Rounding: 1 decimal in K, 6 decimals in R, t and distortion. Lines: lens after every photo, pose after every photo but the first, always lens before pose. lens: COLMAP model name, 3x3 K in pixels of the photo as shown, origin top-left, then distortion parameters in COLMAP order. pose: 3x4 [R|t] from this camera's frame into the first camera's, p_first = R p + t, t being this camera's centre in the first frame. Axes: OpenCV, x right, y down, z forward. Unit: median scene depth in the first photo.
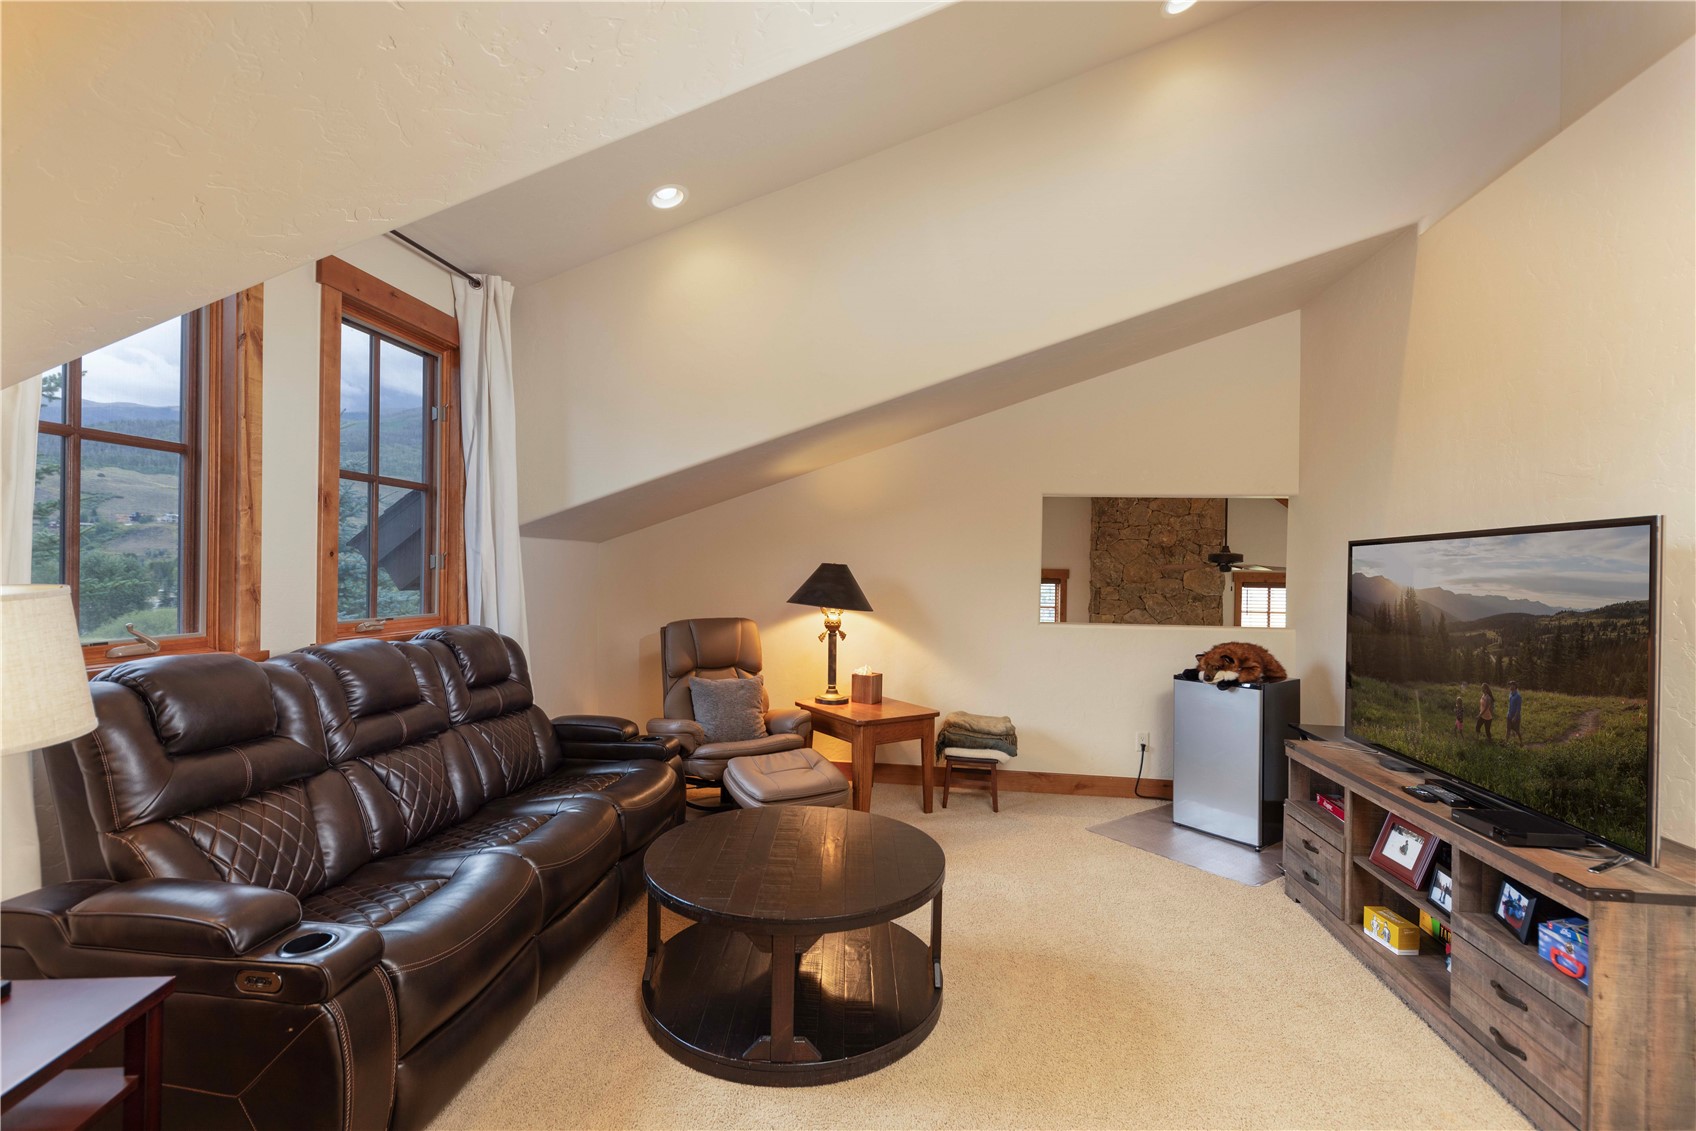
lens RADIAL K [[760.4, 0, 850.8], [0, 760.4, 568.4], [0, 0, 1]] dist [0.001998, -0.001114]
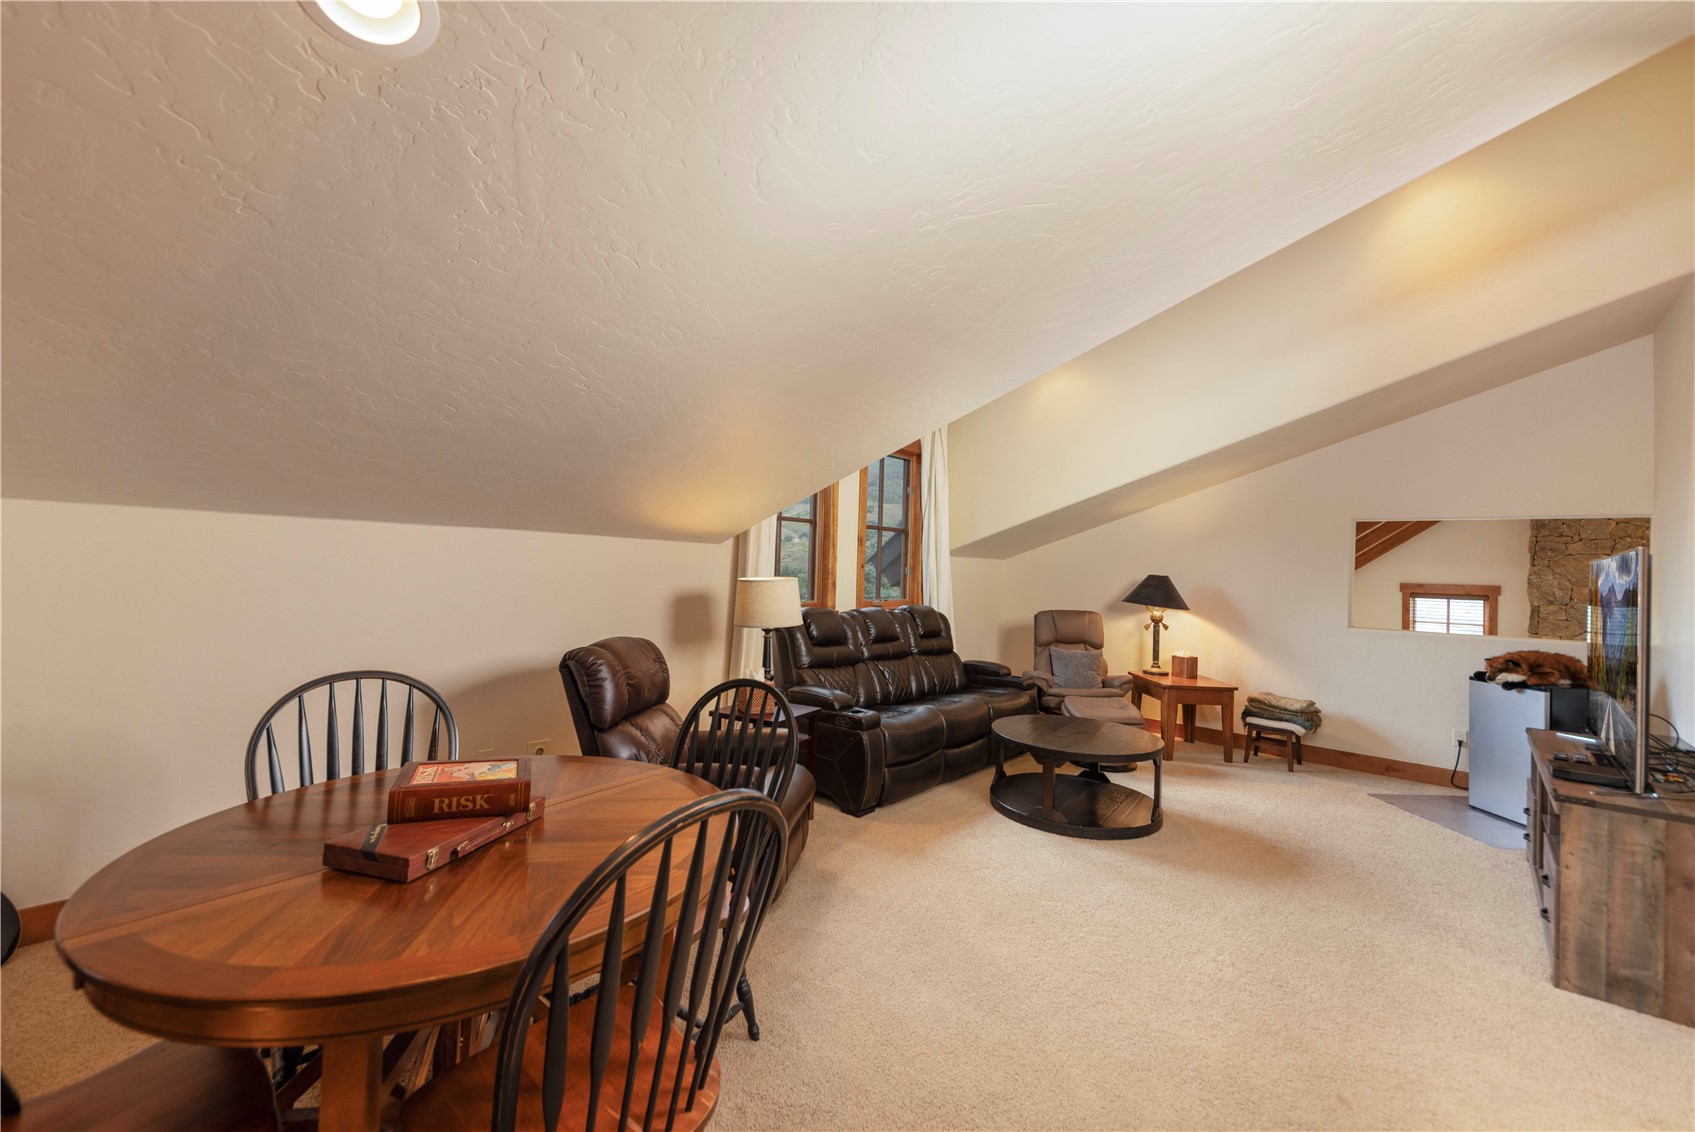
lens RADIAL K [[678.3, 0, 847.1], [0, 678.3, 563.1], [0, 0, 1]] dist [0.000435, 0.000129]
pose [[0.822130, 0.003648, -0.569288, 0.287226], [-0.016558, 0.999710, -0.017506, 0.003762], [0.569059, 0.023819, 0.821951, -0.464666]]
